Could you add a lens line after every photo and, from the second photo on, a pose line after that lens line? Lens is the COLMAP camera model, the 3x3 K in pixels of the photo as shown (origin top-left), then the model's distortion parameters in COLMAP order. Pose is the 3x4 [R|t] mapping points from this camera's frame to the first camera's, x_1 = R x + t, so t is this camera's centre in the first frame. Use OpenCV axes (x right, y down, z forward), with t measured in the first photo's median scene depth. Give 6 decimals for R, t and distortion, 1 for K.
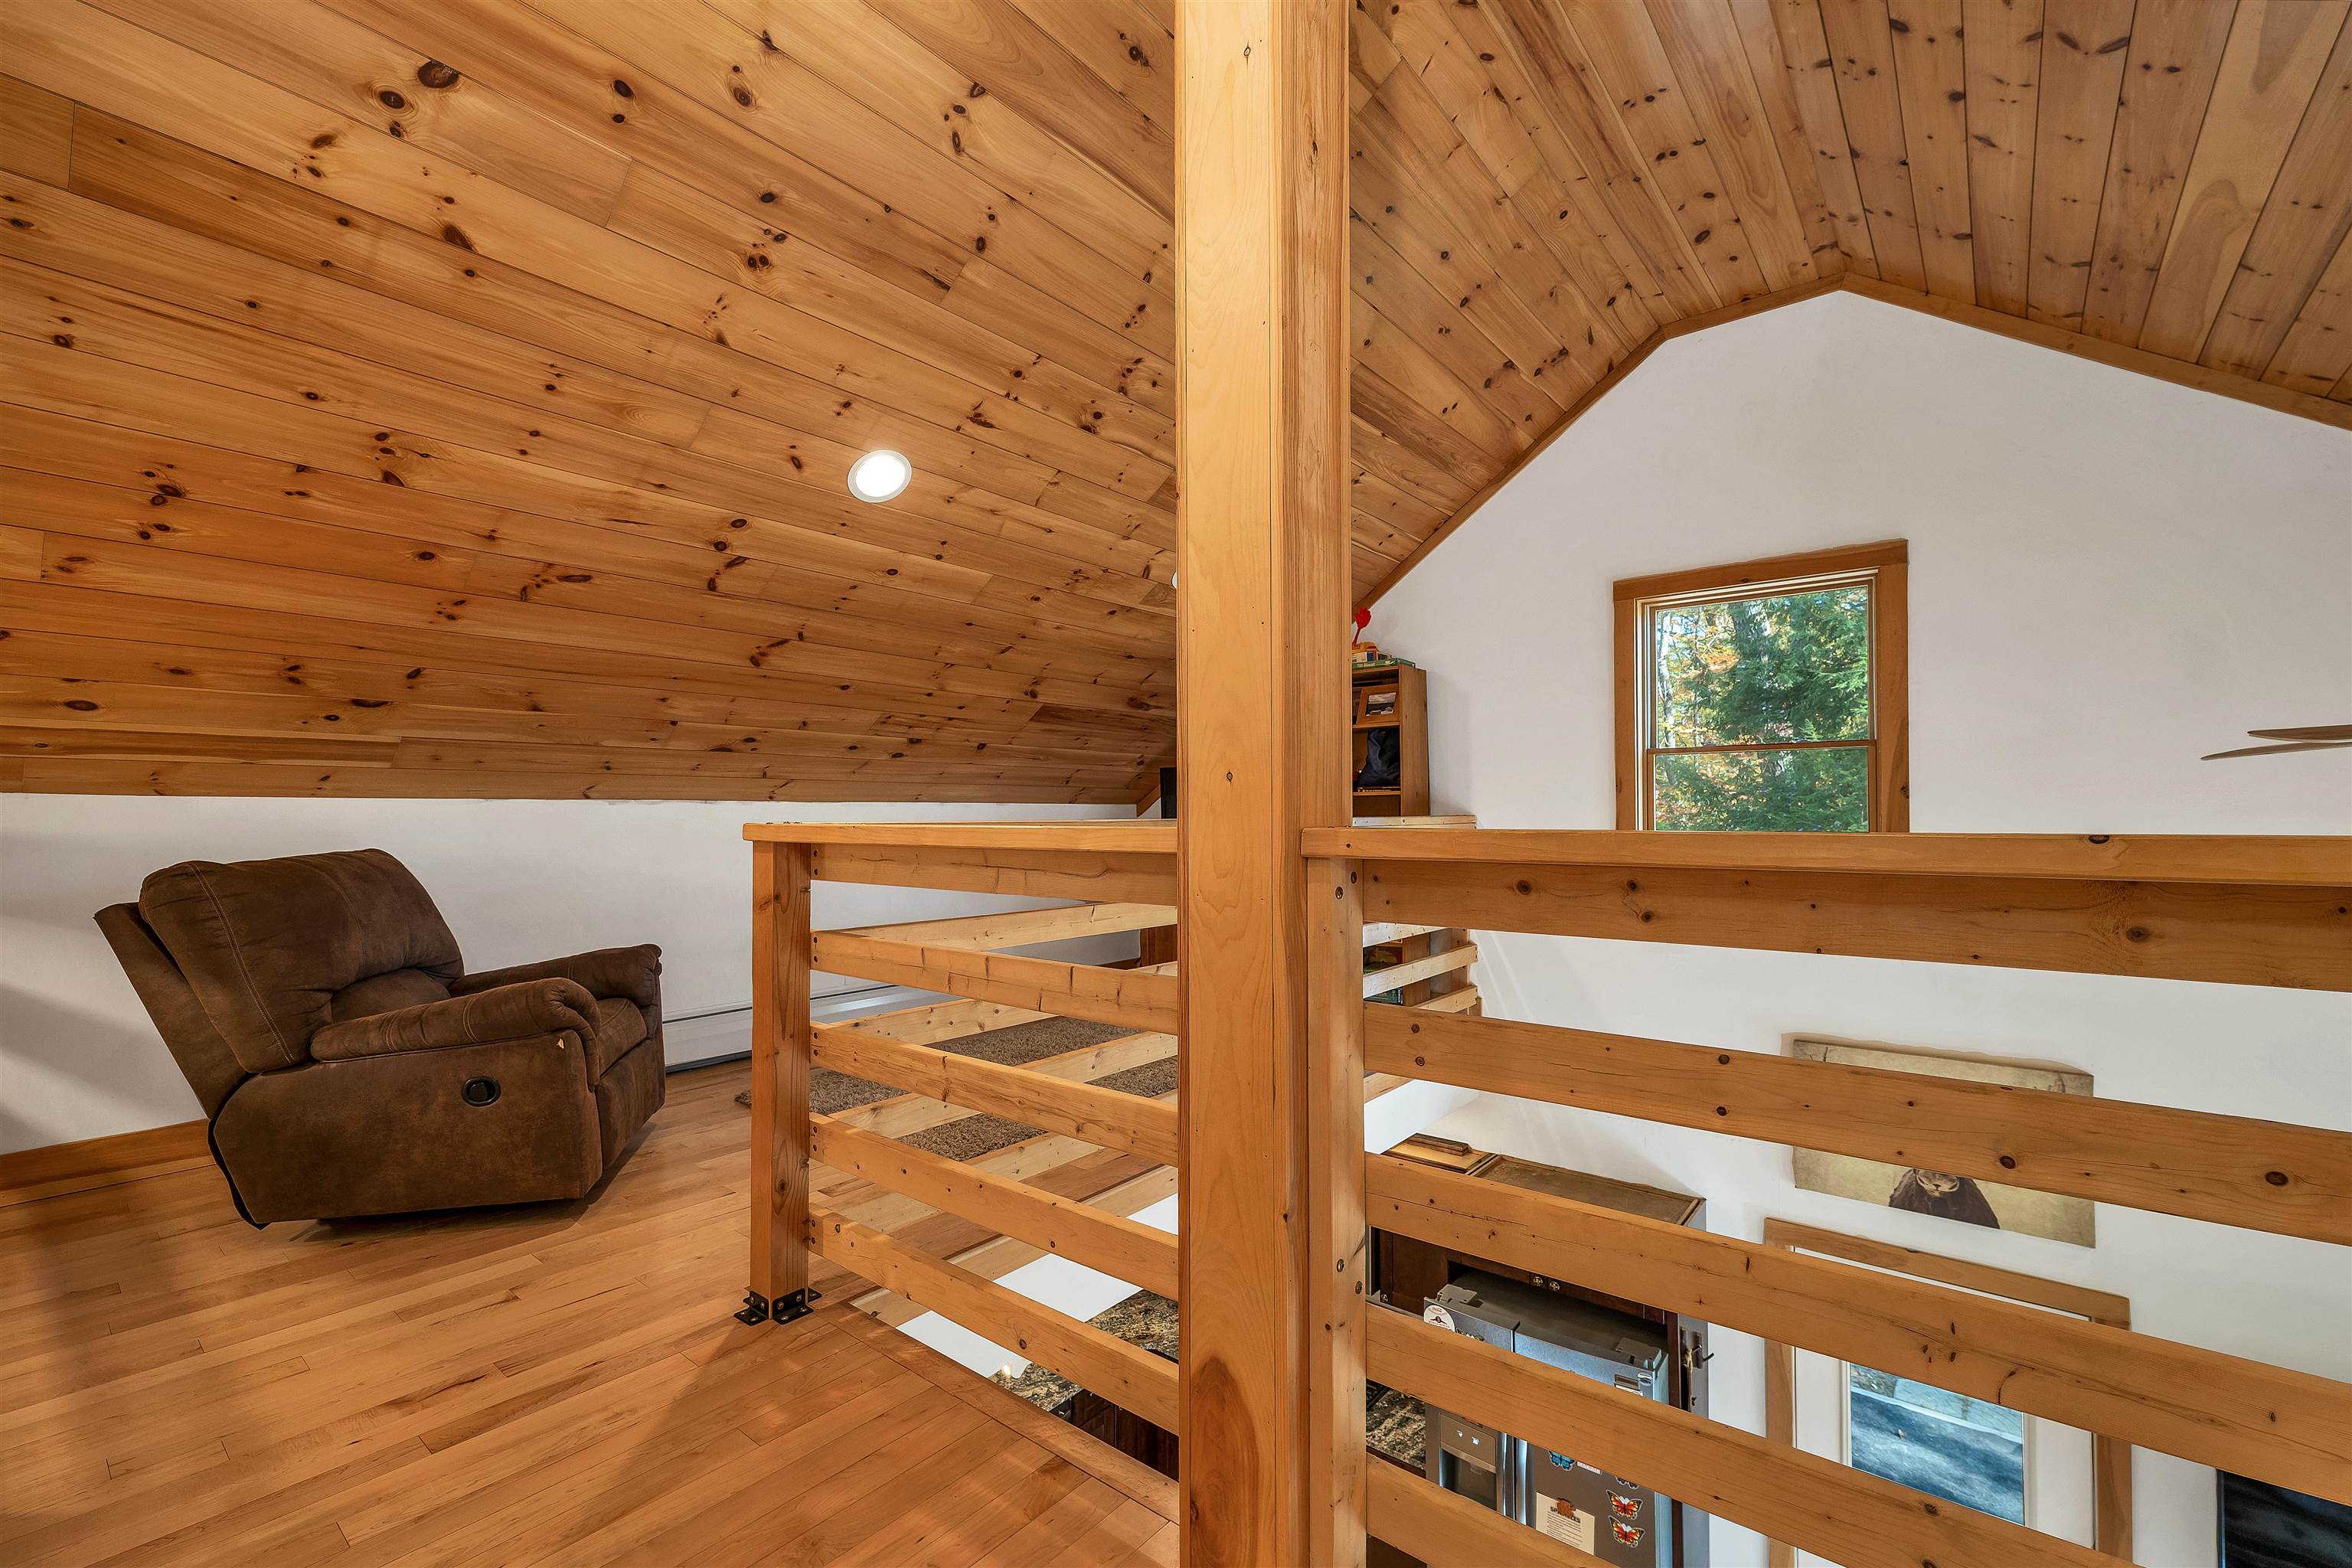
lens RADIAL K [[982.0, 0, 1189.7], [0, 982.0, 804.5], [0, 0, 1]] dist [0.003805, -0.000624]
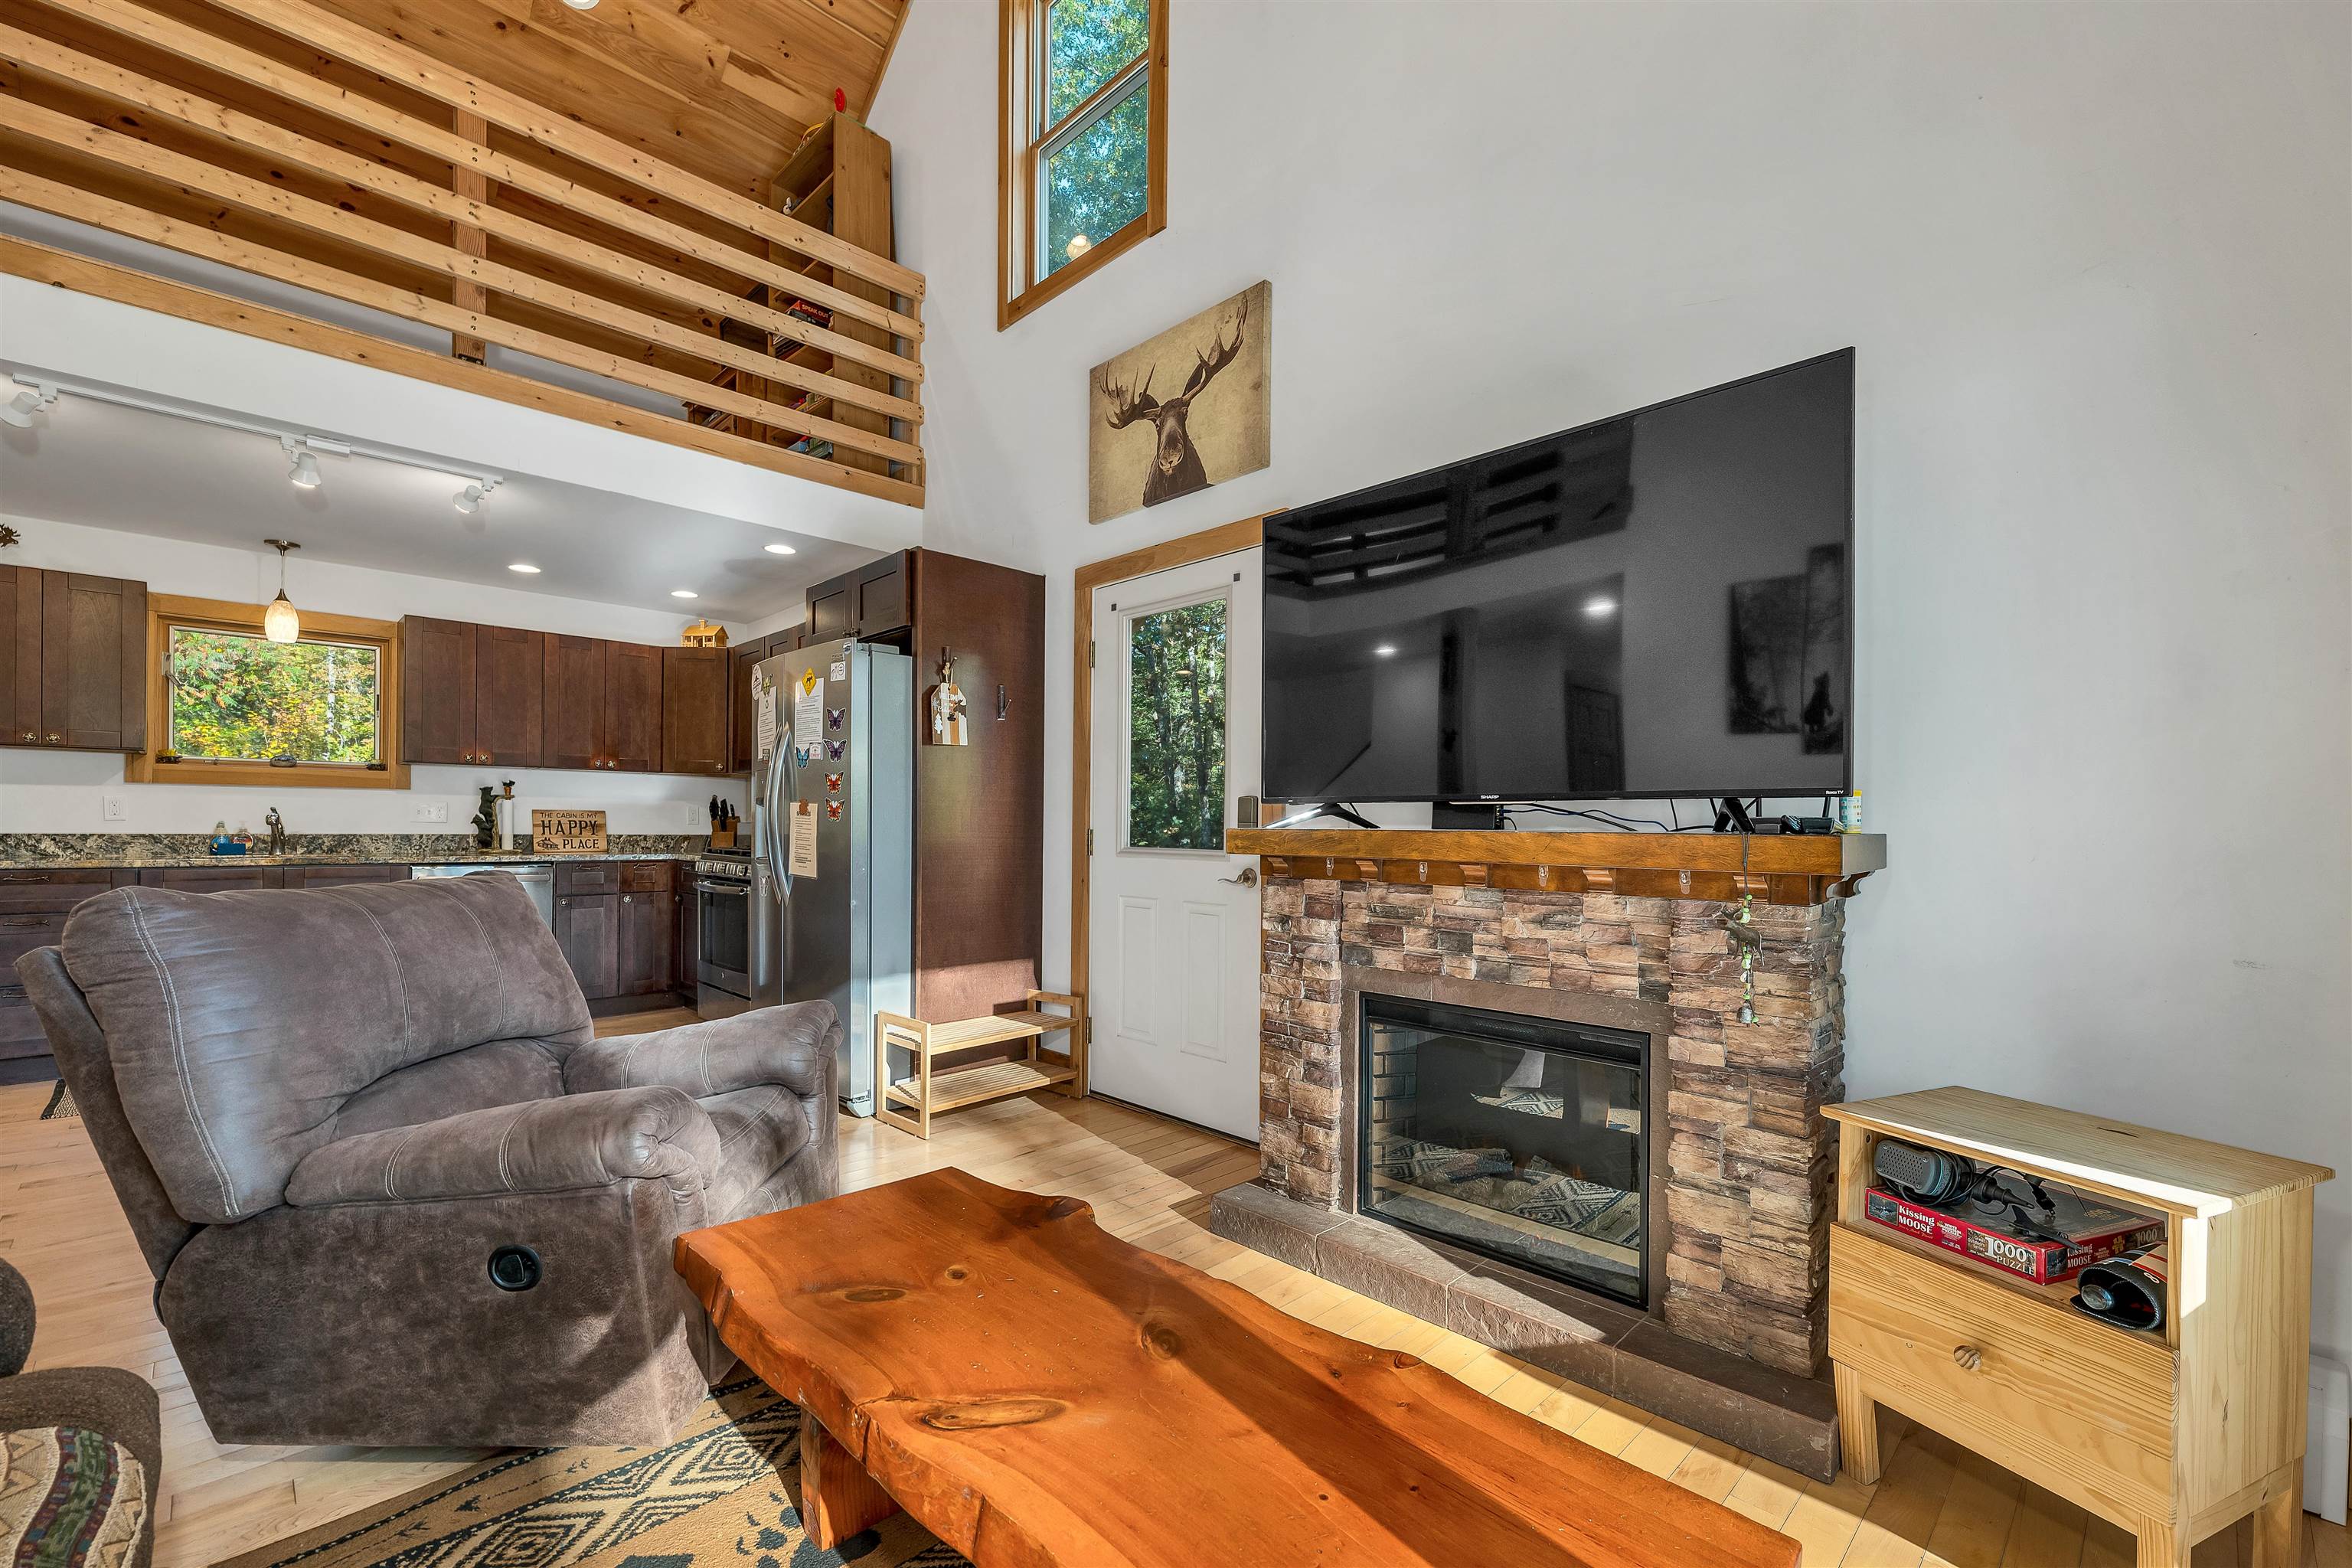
lens RADIAL K [[982.0, 0, 1184.3], [0, 982.0, 821.7], [0, 0, 1]] dist [0.003805, -0.000624]
pose [[0.993339, 0.009620, -0.114829, 0.895482], [-0.008674, 0.999924, 0.008735, 0.733211], [0.114904, -0.007680, 0.993347, 0.063154]]
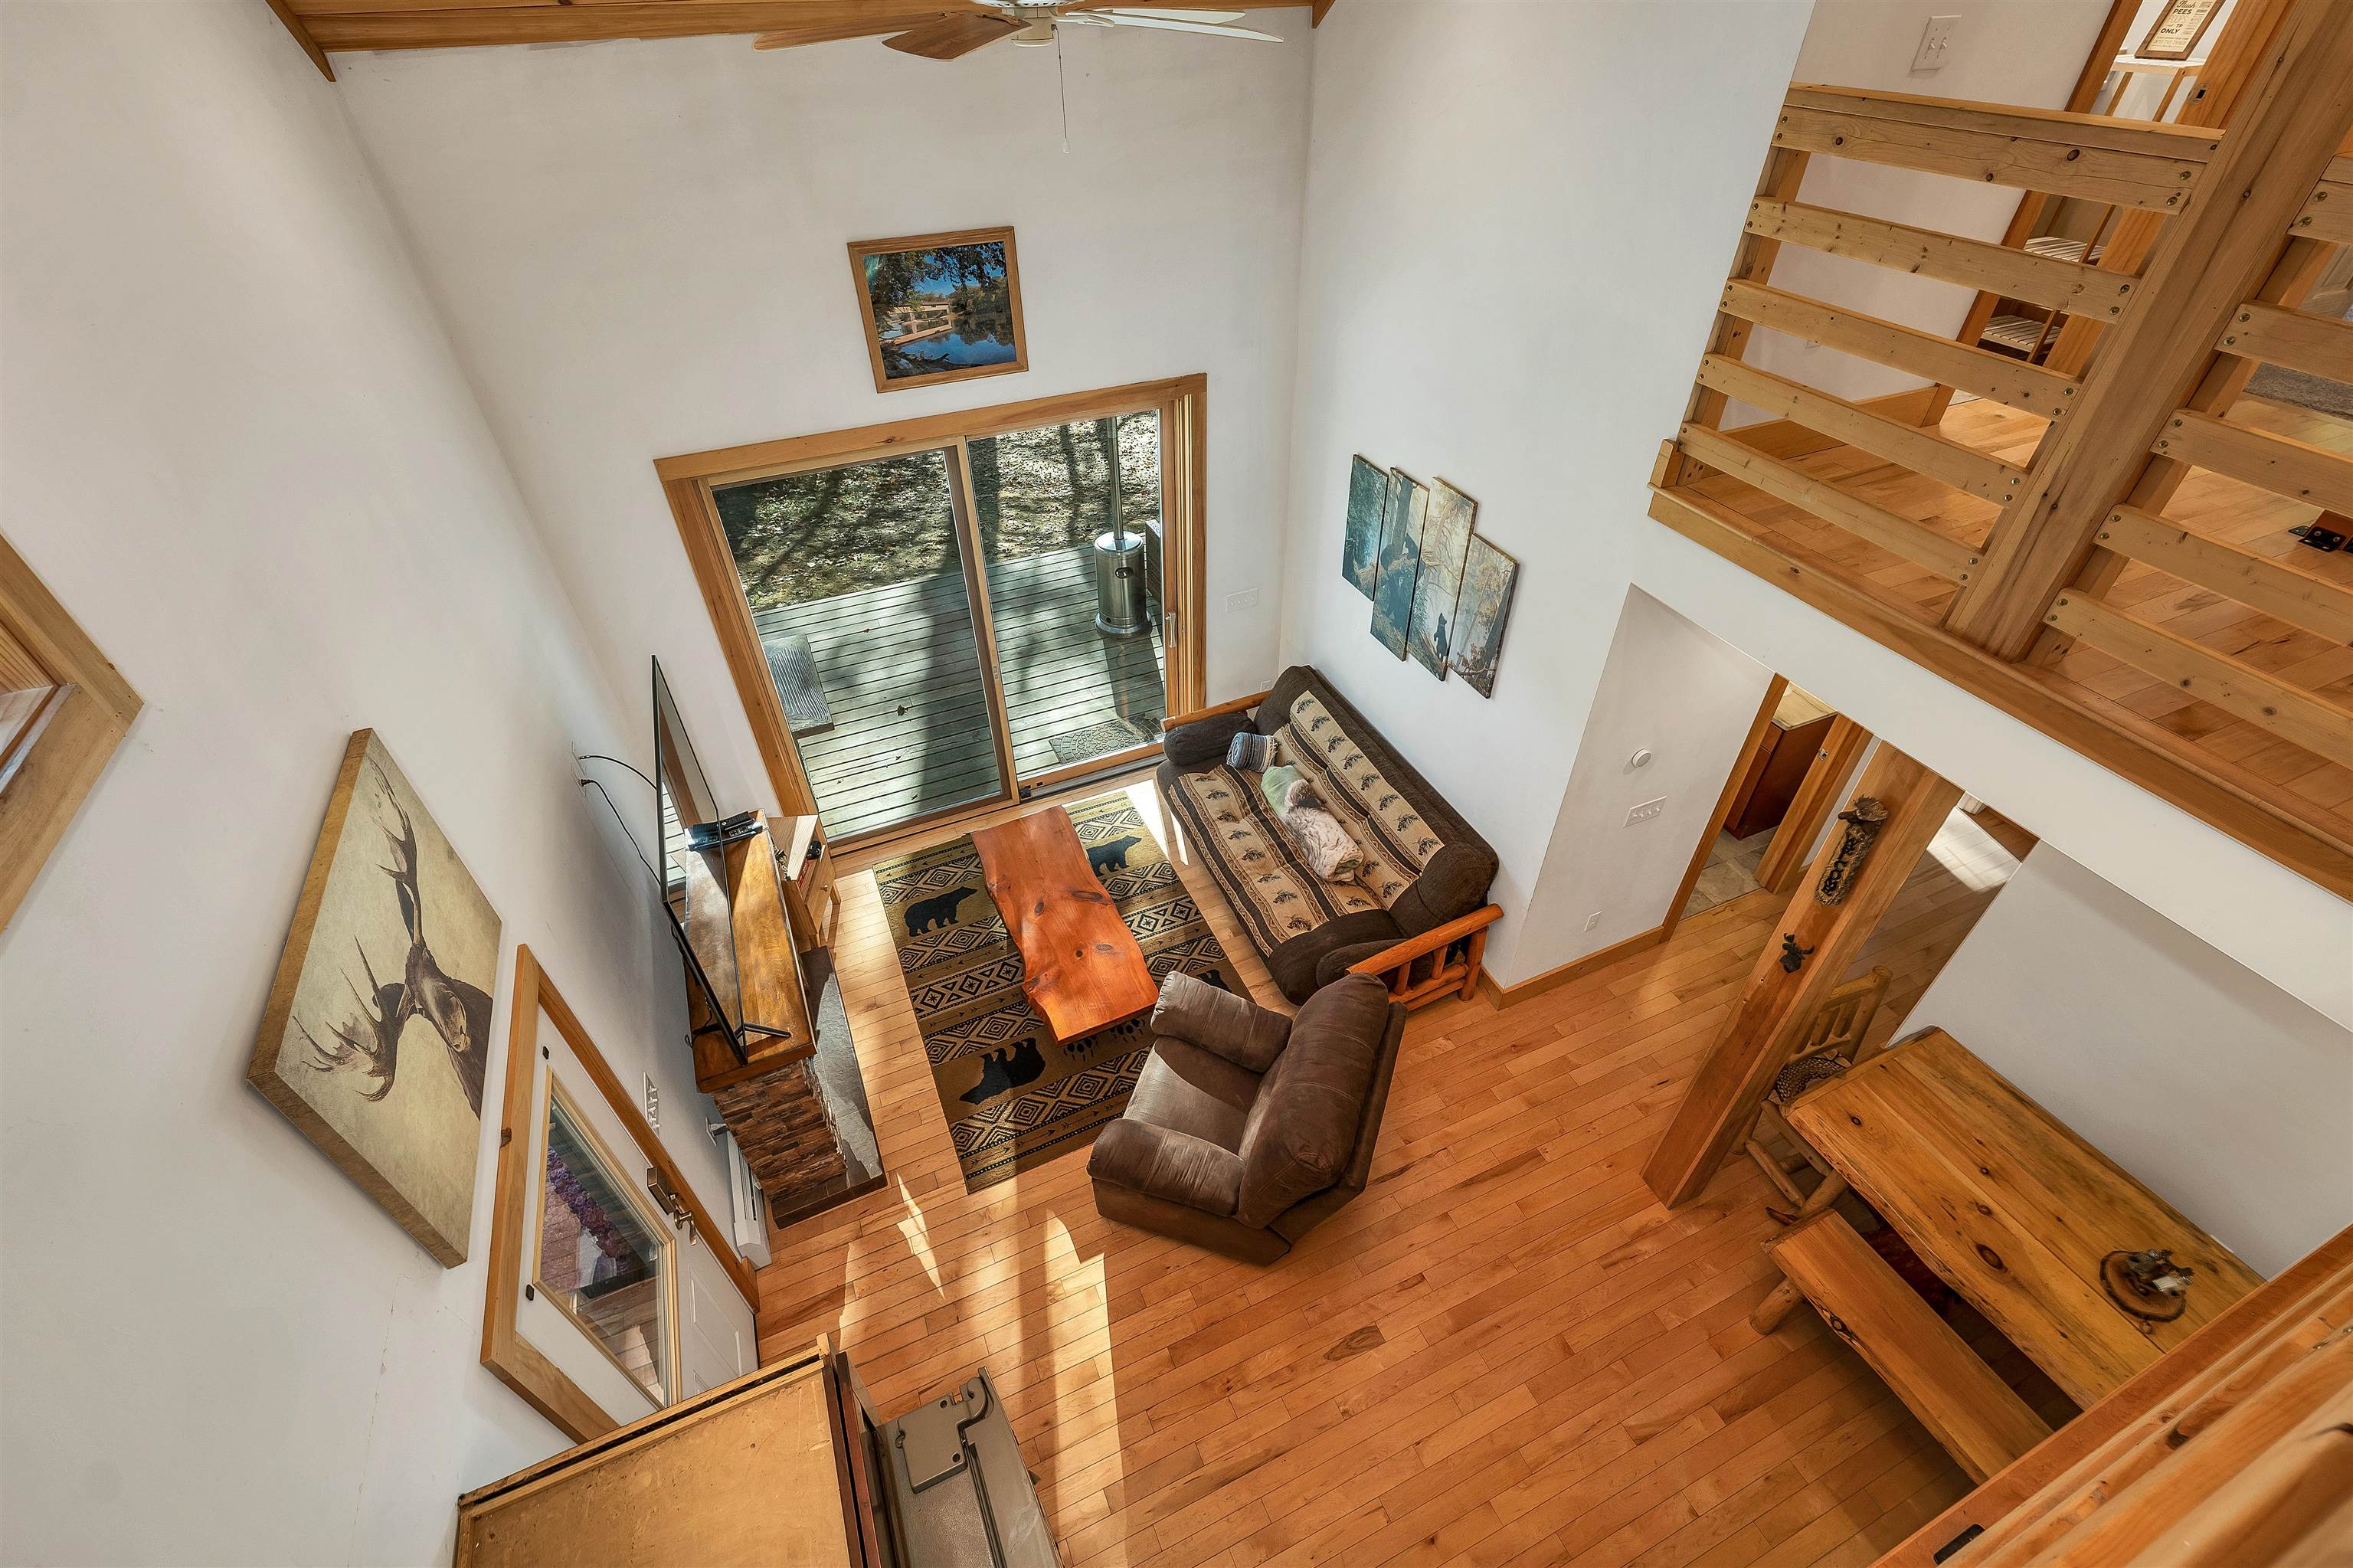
lens RADIAL K [[982.4, 0, 1177.8], [0, 982.4, 789.1], [0, 0, 1]] dist [0.003805, -0.000624]
pose [[-0.887765, -0.288276, 0.358845, 0.255944], [0.010721, 0.766434, 0.642233, -0.060630], [-0.460172, 0.573999, -0.677323, 1.124193]]
